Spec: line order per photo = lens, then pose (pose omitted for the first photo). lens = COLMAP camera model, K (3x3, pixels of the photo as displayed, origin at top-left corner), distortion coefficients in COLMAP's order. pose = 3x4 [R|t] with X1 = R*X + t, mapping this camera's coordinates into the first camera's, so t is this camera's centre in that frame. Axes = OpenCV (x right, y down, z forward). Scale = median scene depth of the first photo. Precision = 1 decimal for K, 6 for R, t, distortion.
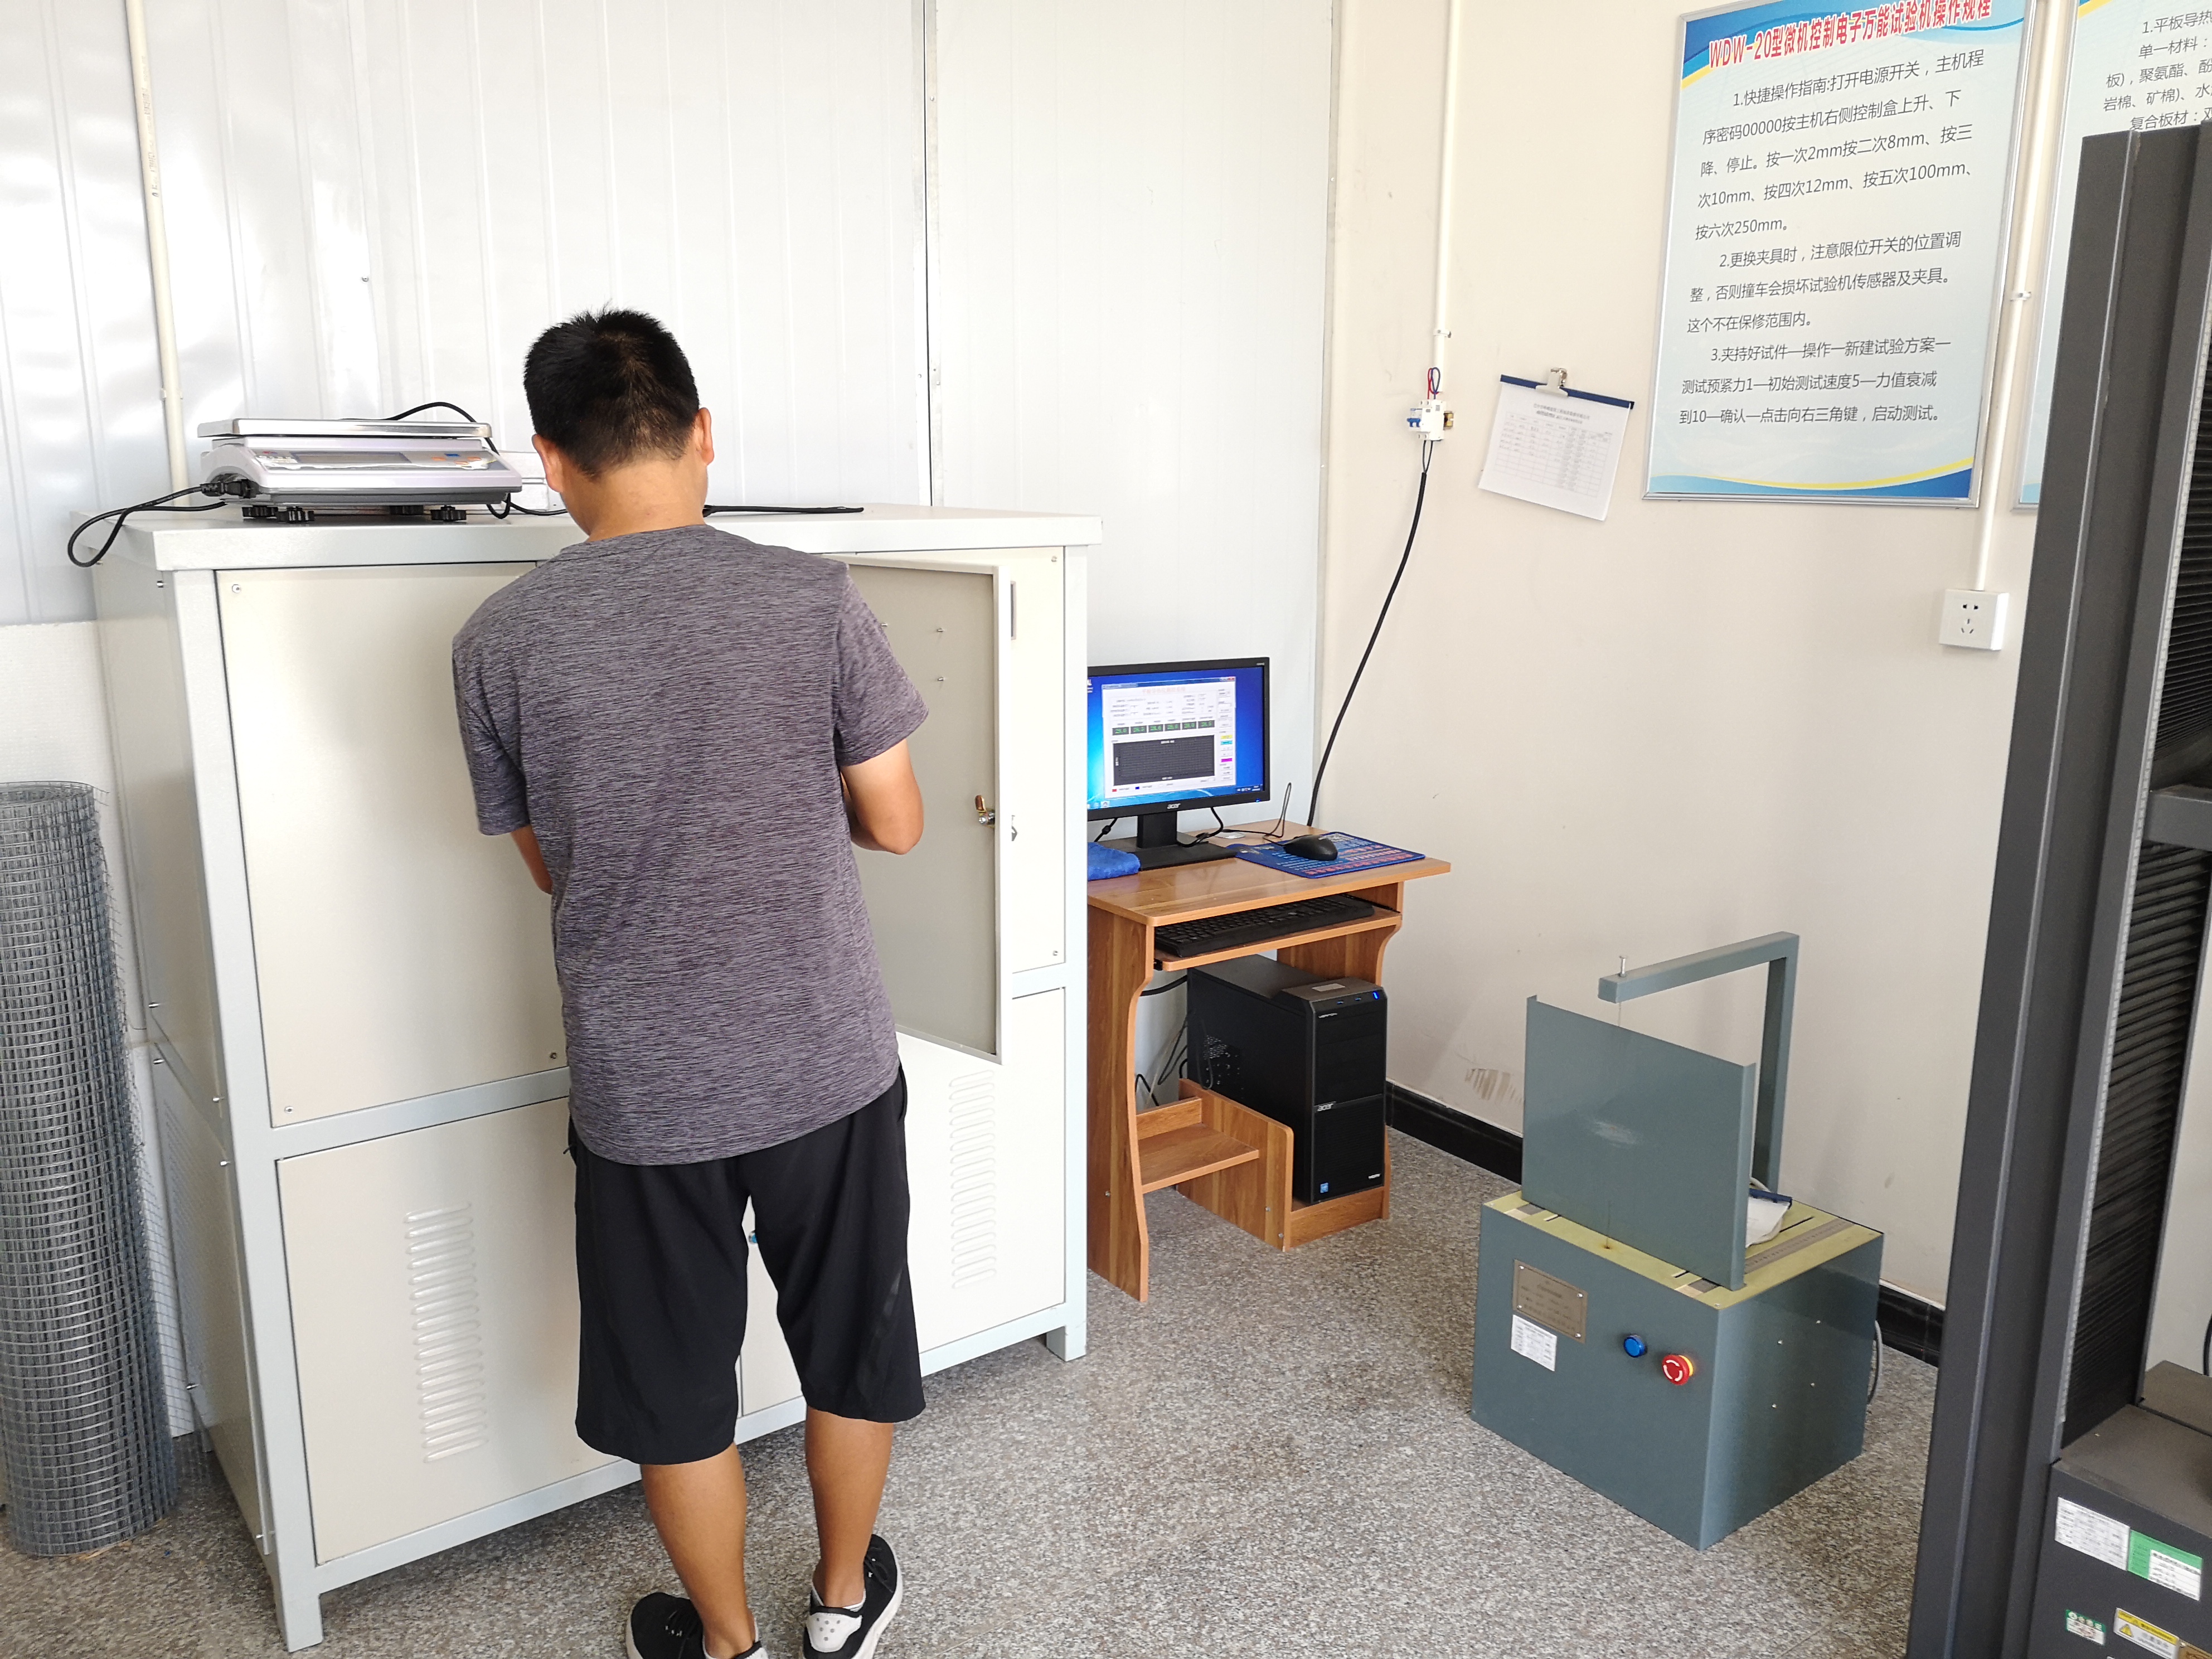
lens RADIAL K [[1748.9, 0, 1111.1], [0, 1748.9, 840.7], [0, 0, 1]] dist [0.036857, -0.081384]
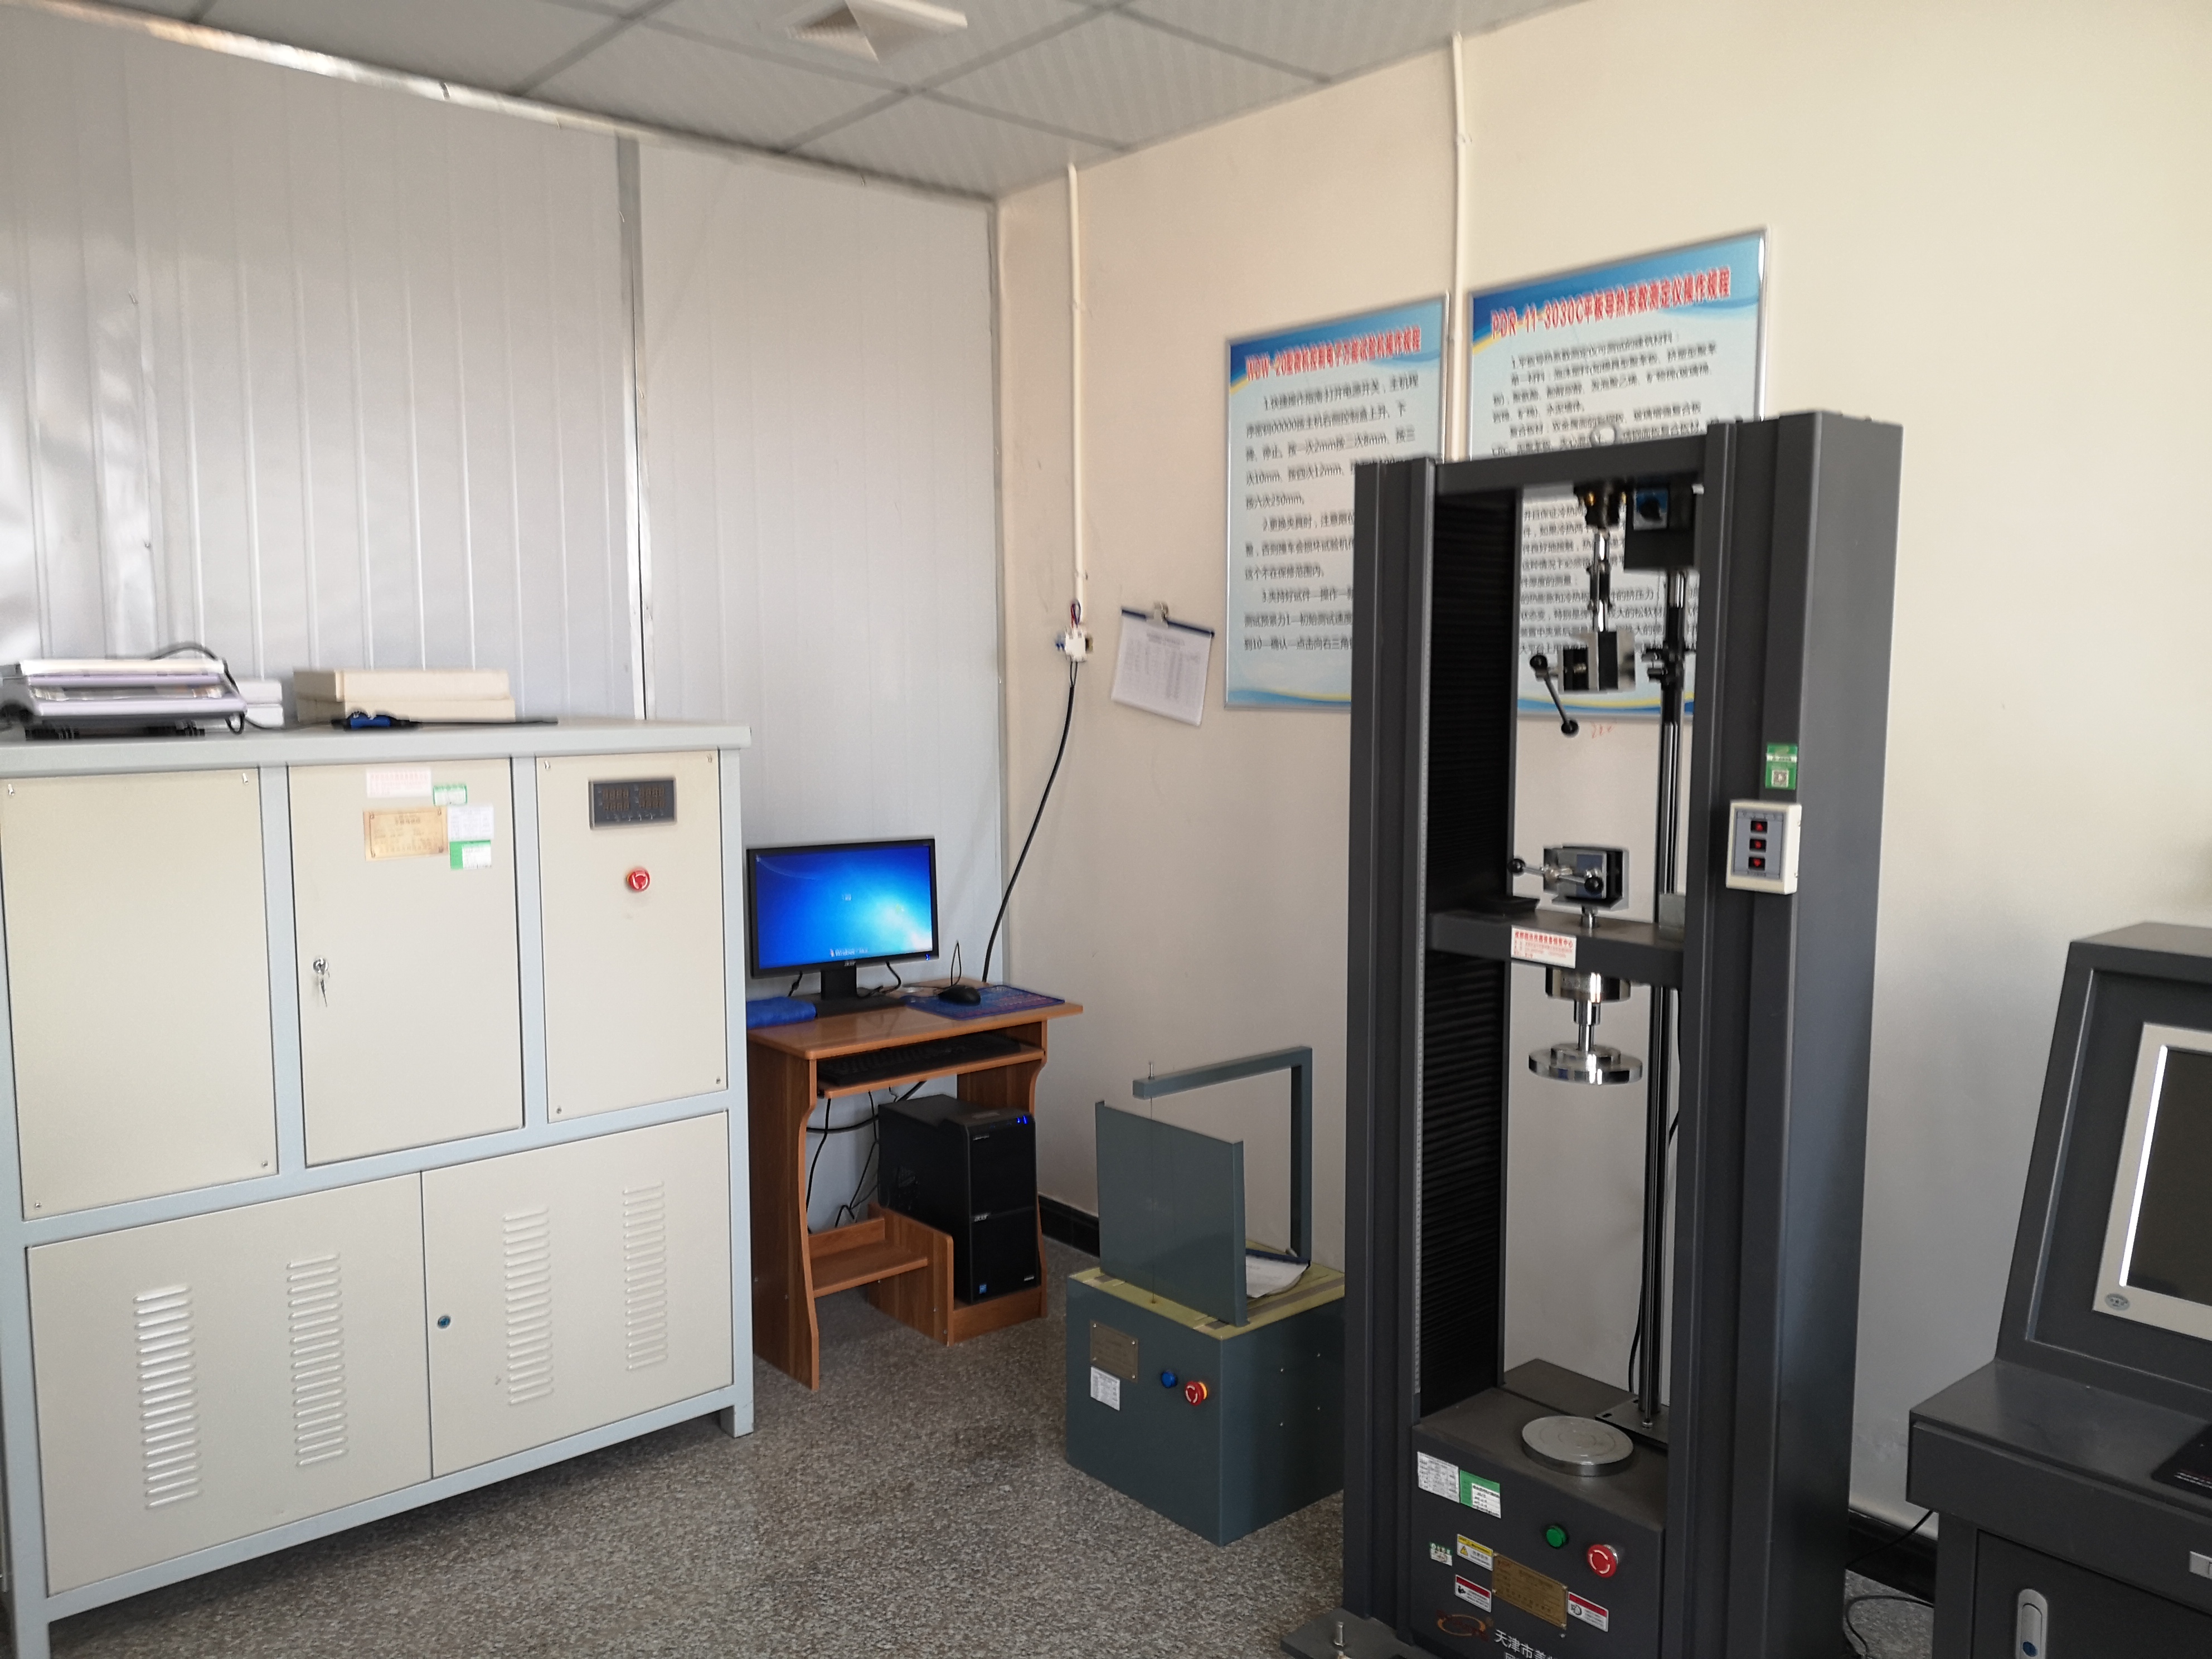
lens RADIAL K [[1748.9, 0, 1140.4], [0, 1748.9, 811.1], [0, 0, 1]] dist [0.036857, -0.081384]
pose [[0.996119, -0.014147, 0.086877, 0.161388], [0.025168, 0.991569, -0.127115, 0.042196], [-0.084346, 0.128808, 0.988076, -0.255260]]
